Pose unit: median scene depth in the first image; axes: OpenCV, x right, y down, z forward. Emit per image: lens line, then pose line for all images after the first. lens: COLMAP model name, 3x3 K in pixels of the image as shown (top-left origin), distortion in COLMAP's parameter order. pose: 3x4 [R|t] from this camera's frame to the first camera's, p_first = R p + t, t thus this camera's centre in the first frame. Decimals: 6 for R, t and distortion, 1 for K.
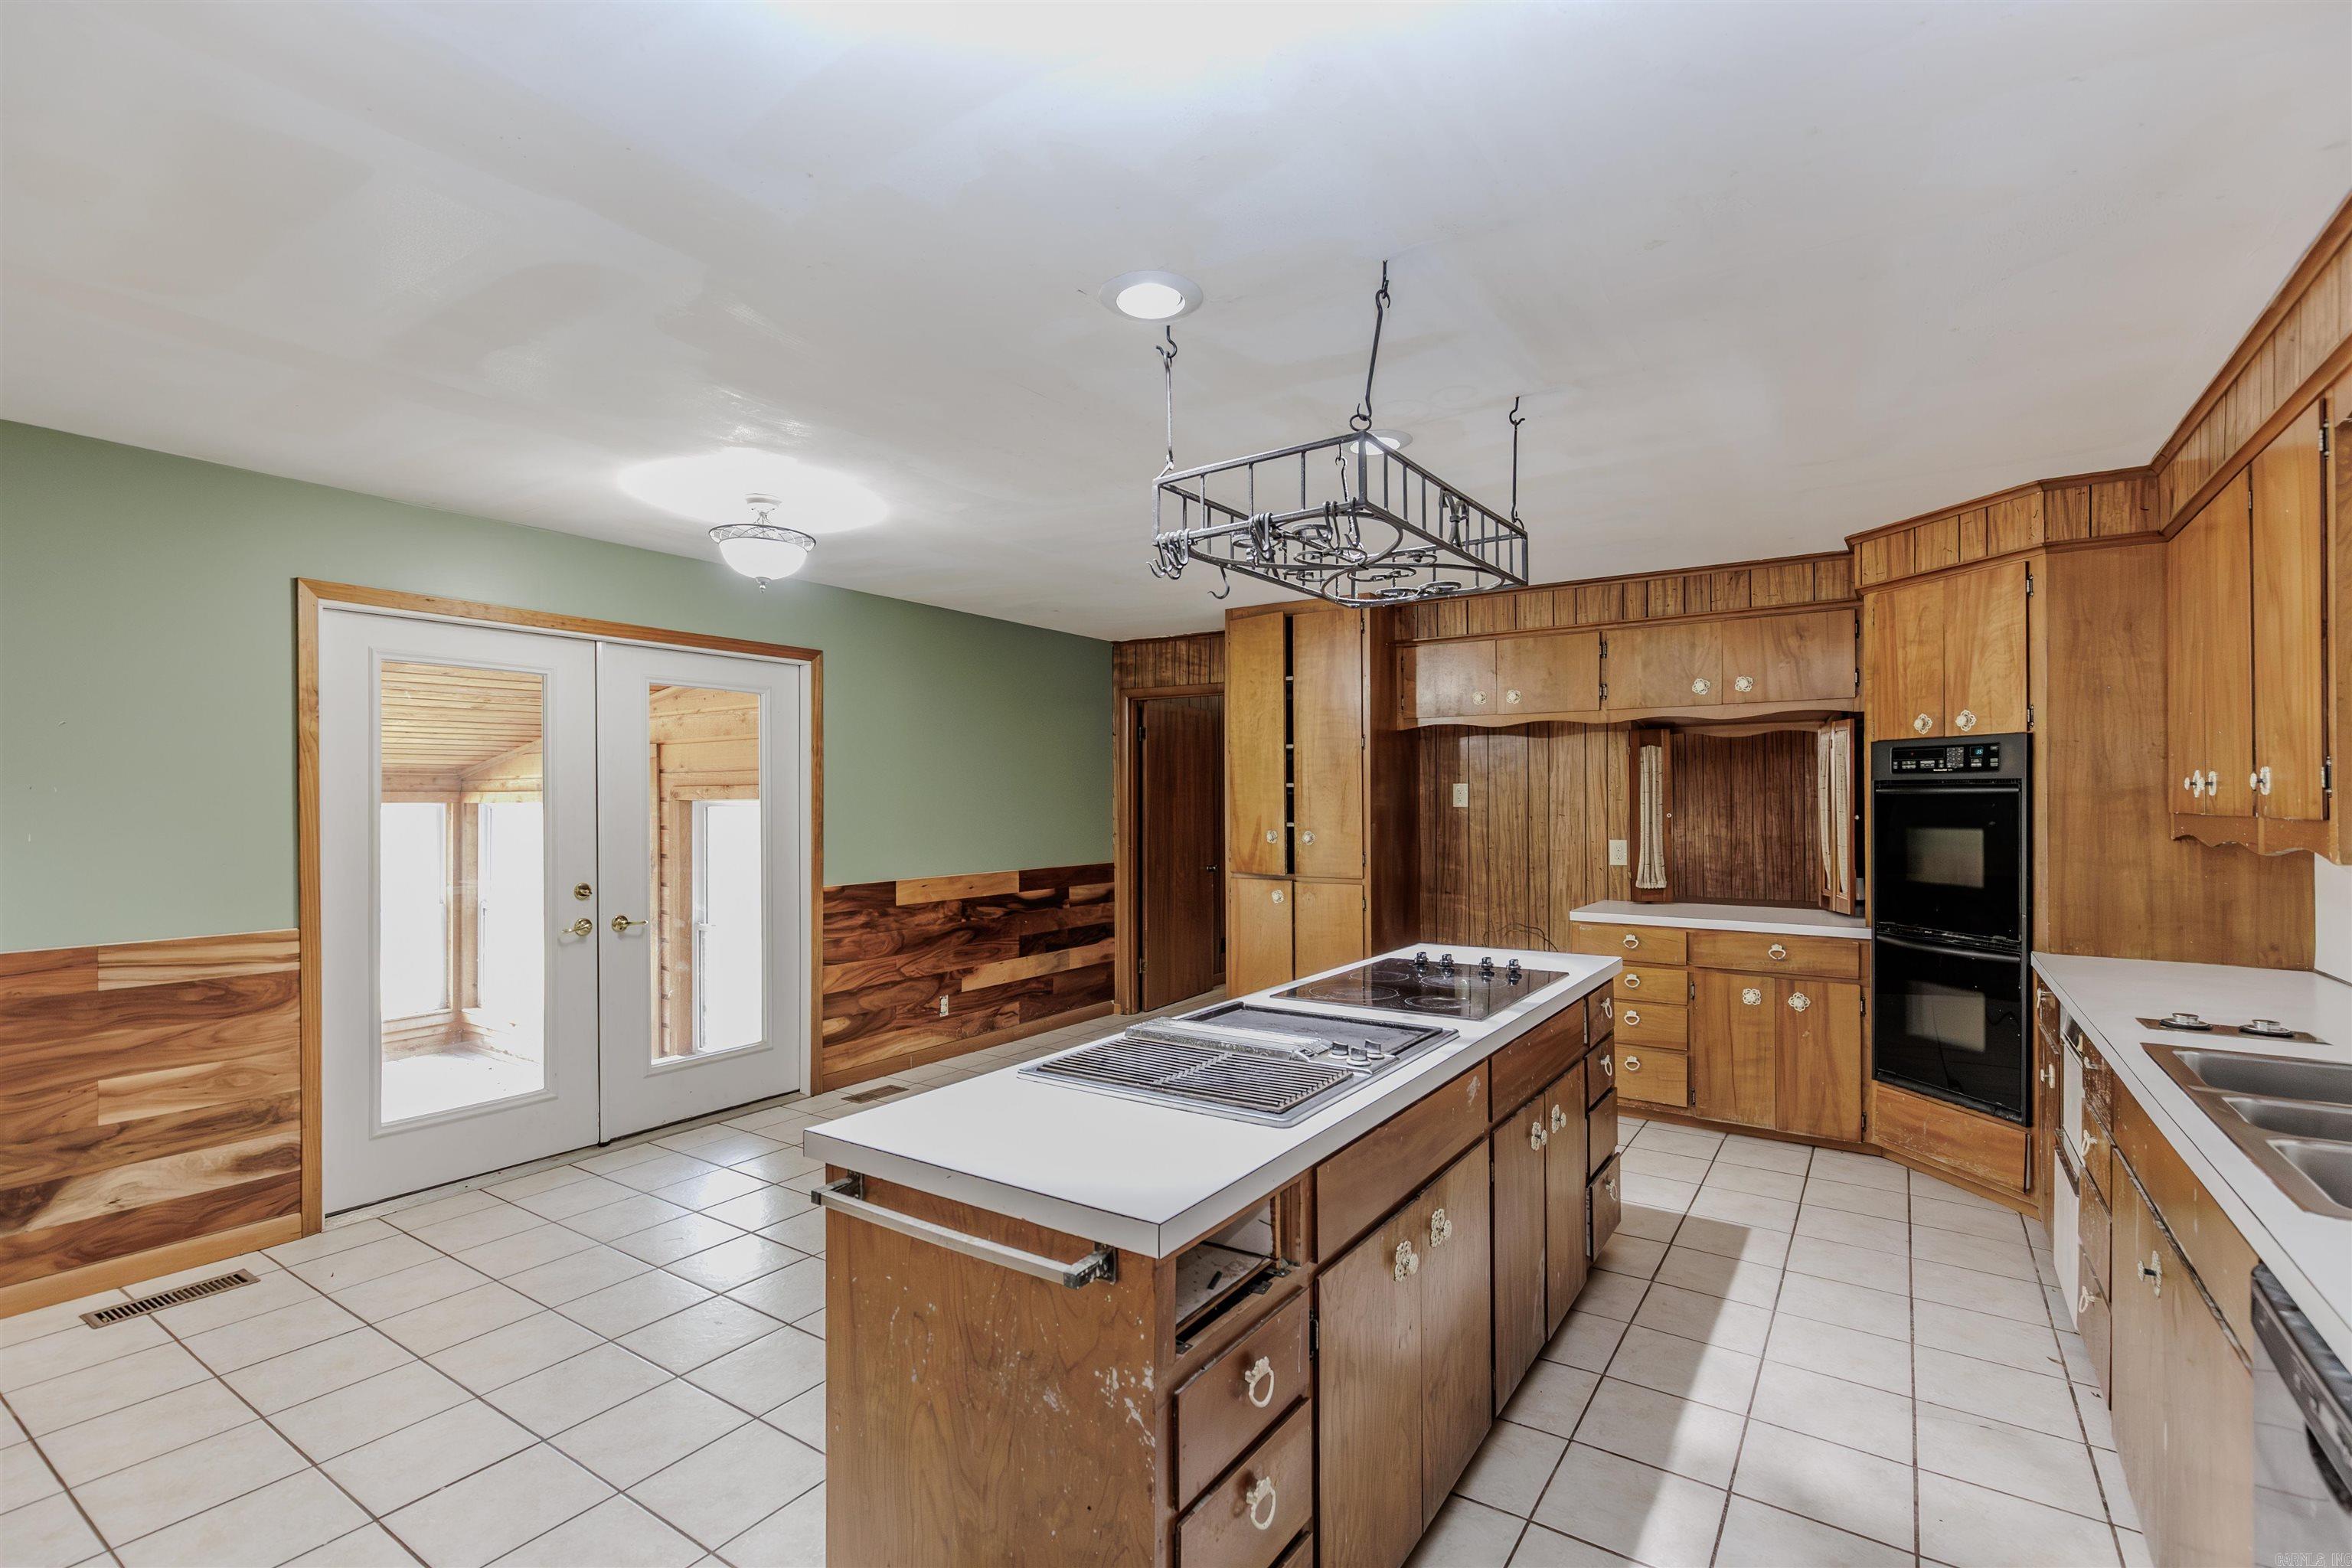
lens RADIAL K [[1058.6, 0, 1176.0], [0, 1058.6, 784.0], [0, 0, 1]] dist [0.014157, 0.000164]
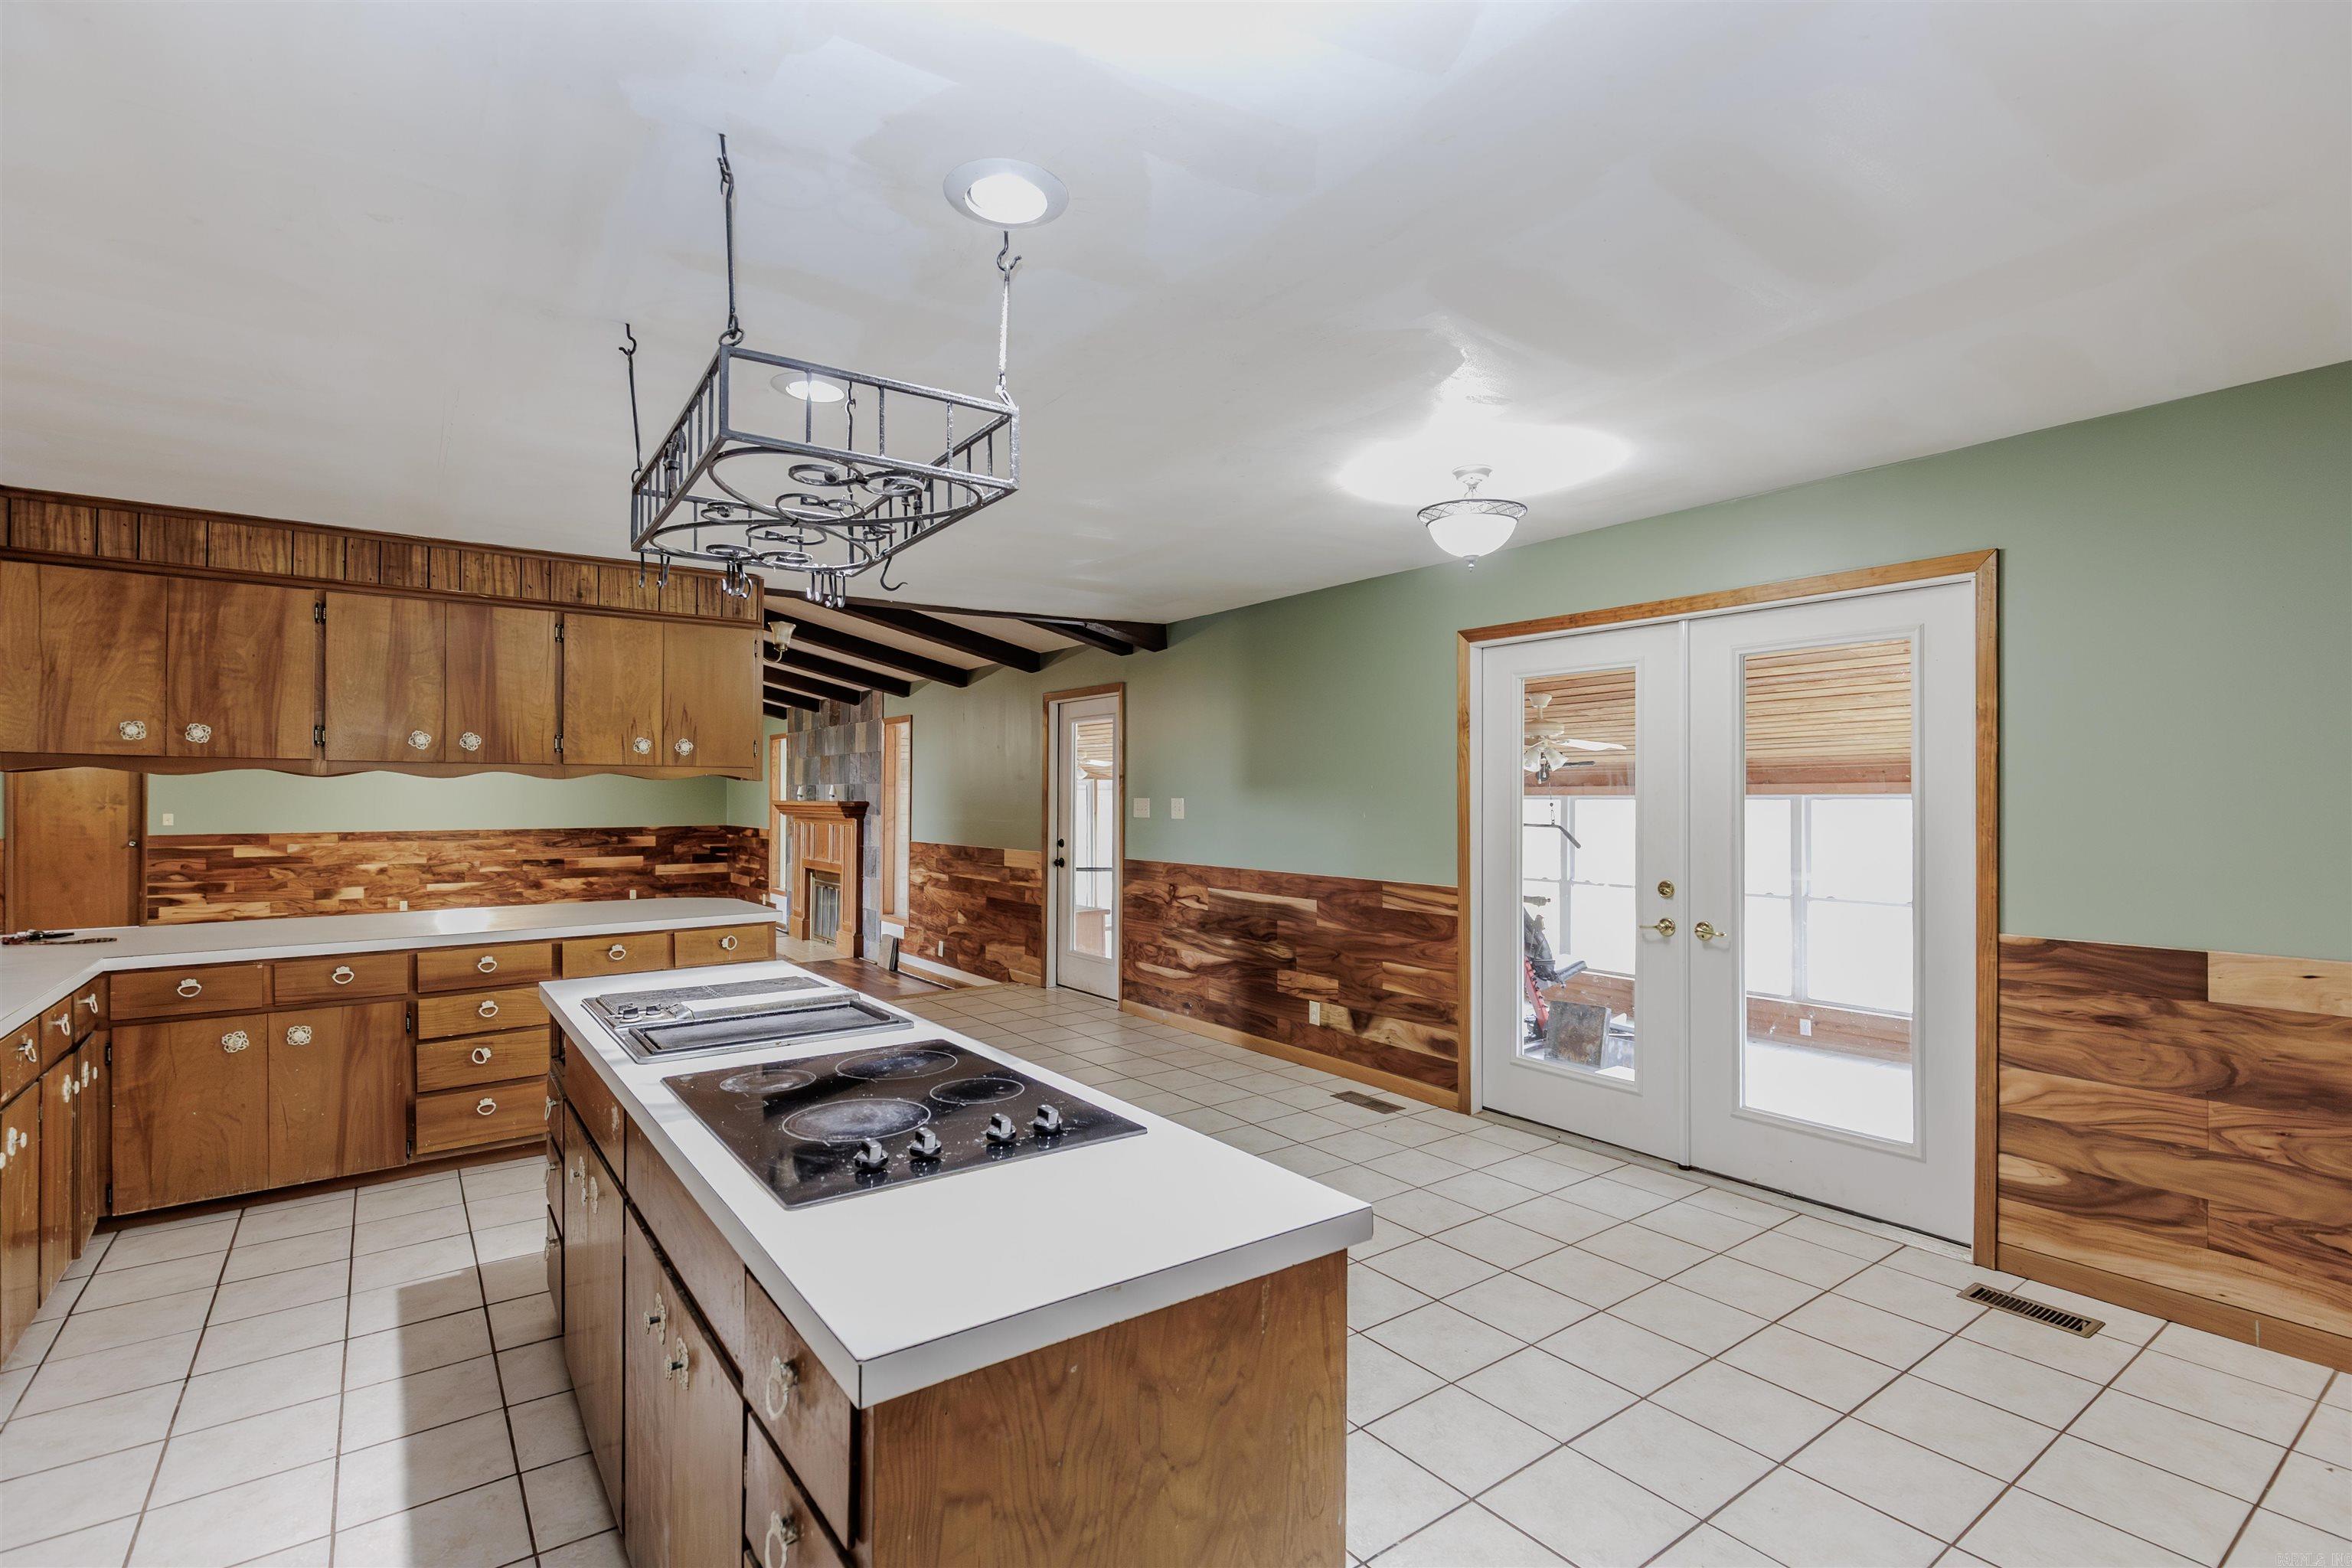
lens RADIAL K [[1103.2, 0, 1173.2], [0, 1103.2, 788.9], [0, 0, 1]] dist [-0.001253, 0.000113]
pose [[-0.341390, -0.000440, -0.939922, 0.442827], [0.018689, 0.999799, -0.007257, 0.009246], [0.939736, -0.020044, -0.341313, 0.798979]]
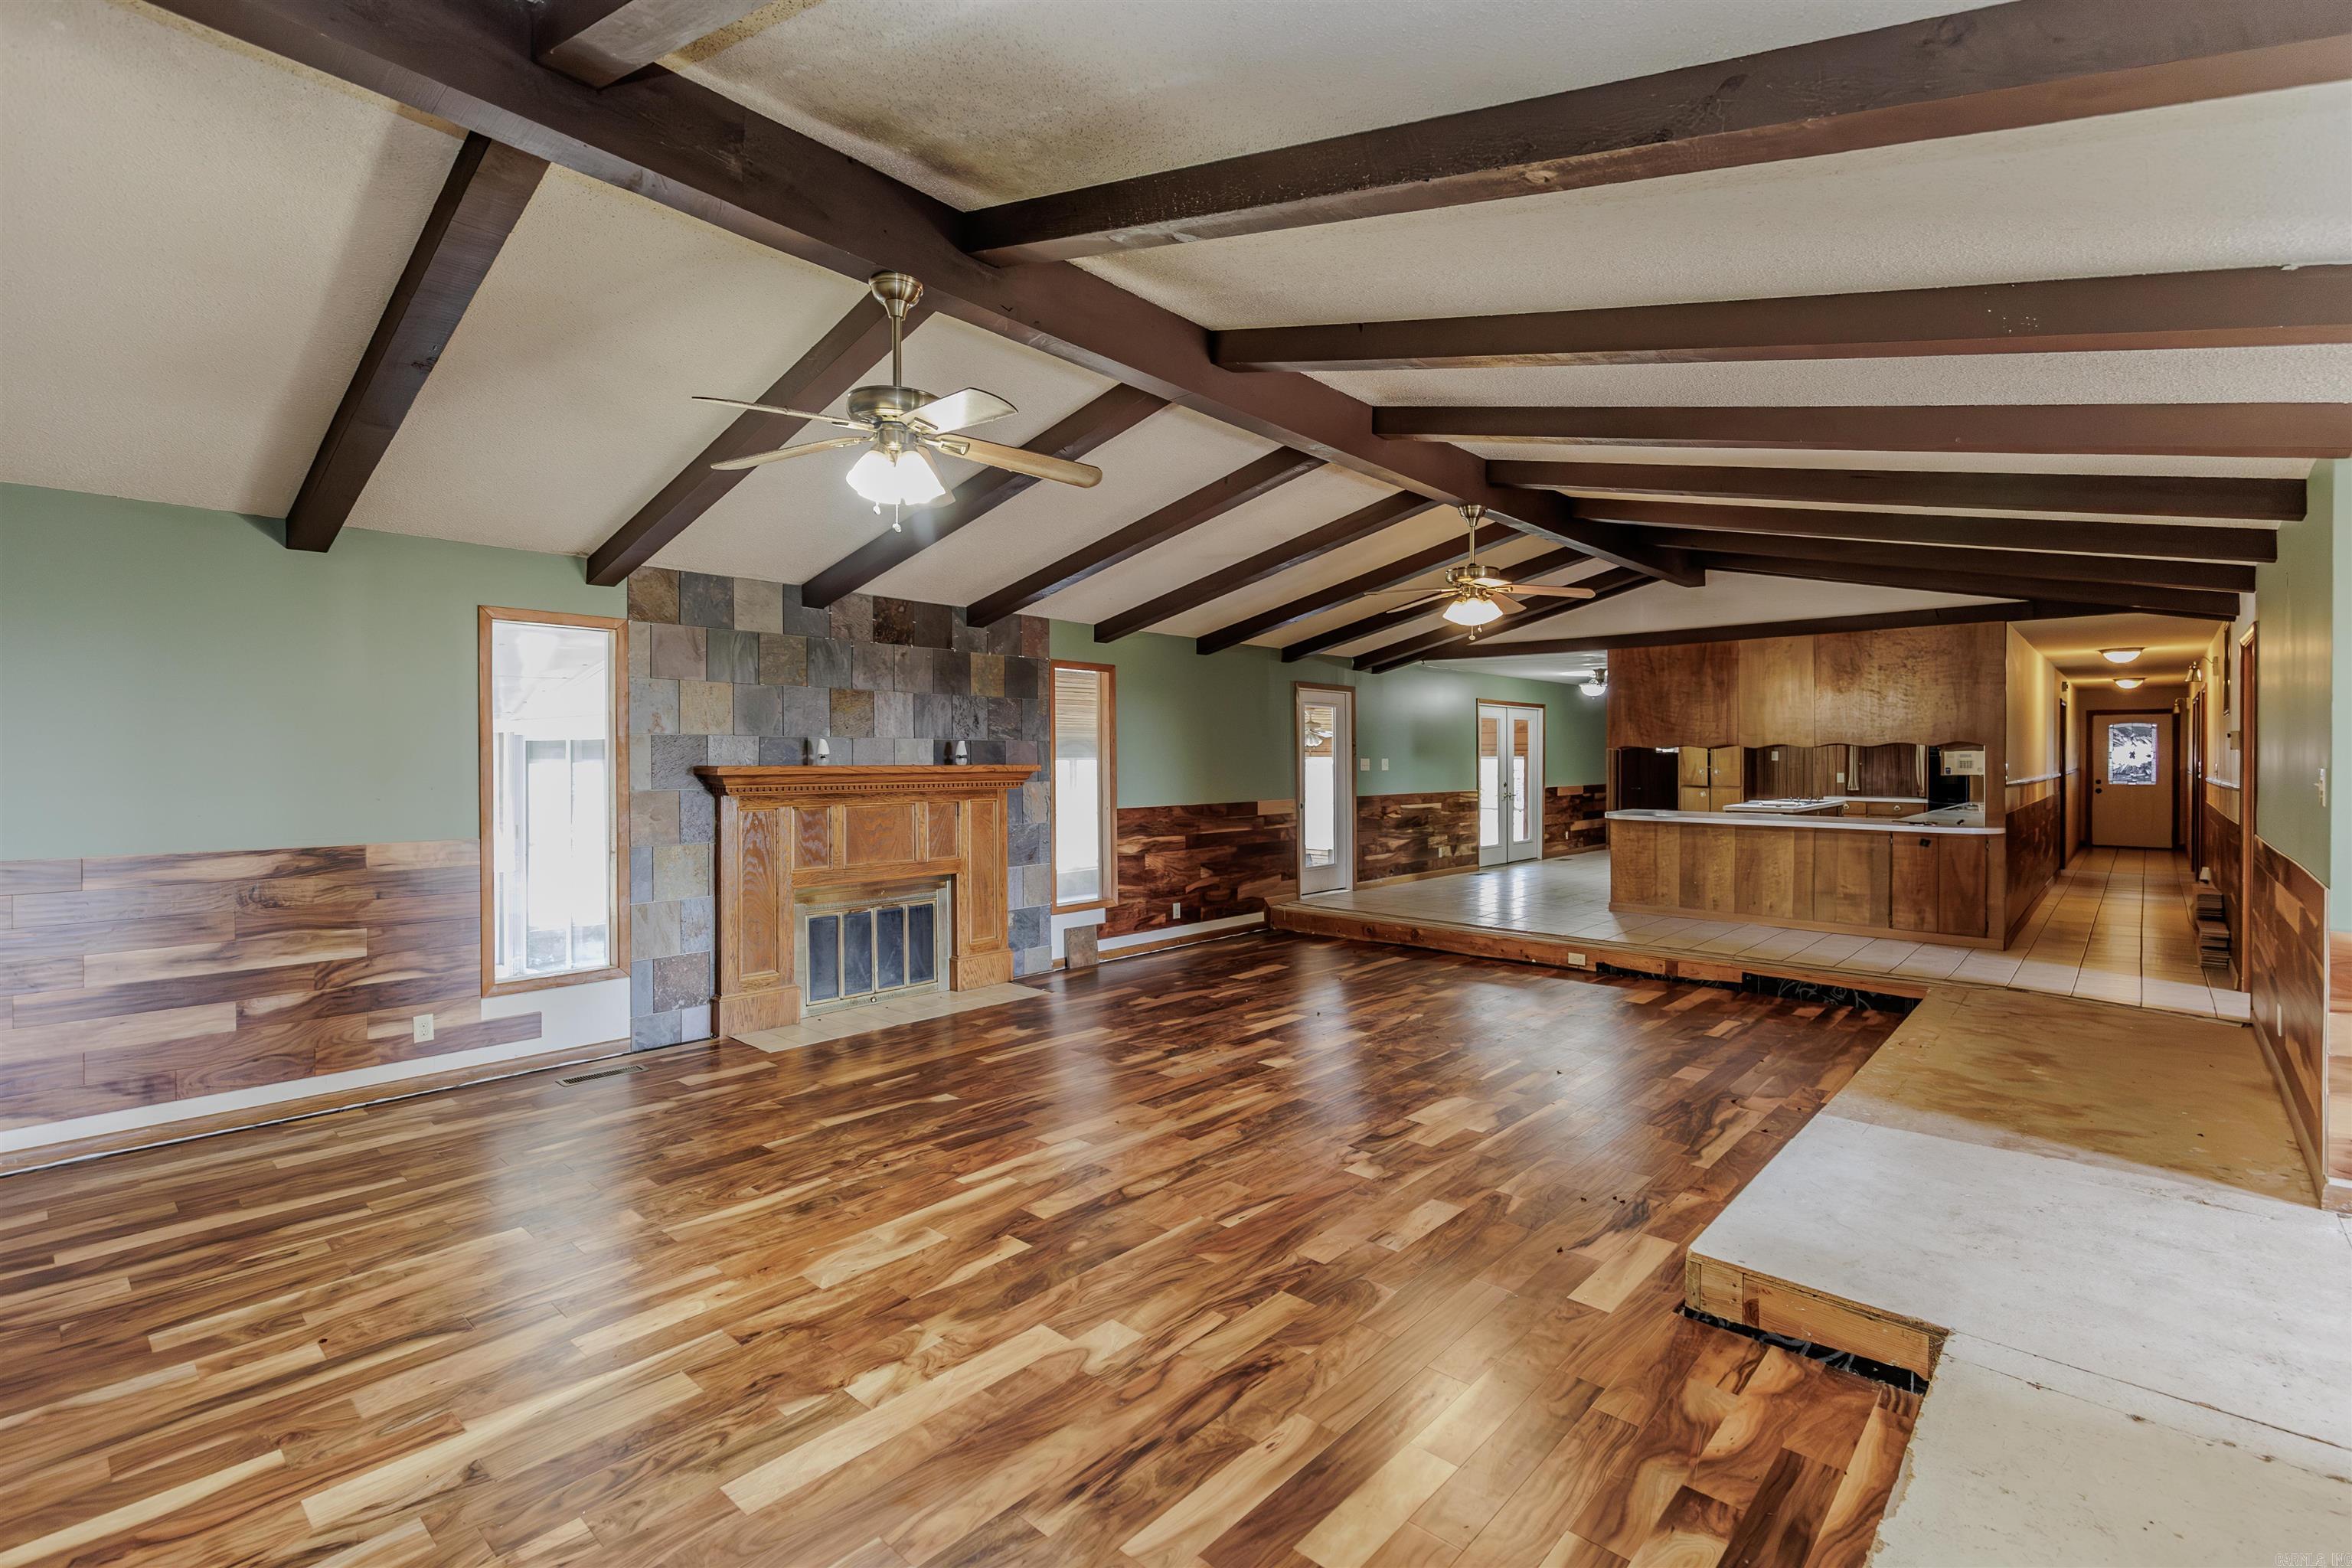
lens RADIAL K [[1080.3, 0, 1182.7], [0, 1080.3, 761.1], [0, 0, 1]] dist [0.001484, 0.000152]
pose [[0.991857, 0.005751, -0.127225, -0.958062], [-0.002976, 0.999754, 0.021991, -0.034967], [0.127321, -0.021433, 0.991630, -2.061897]]
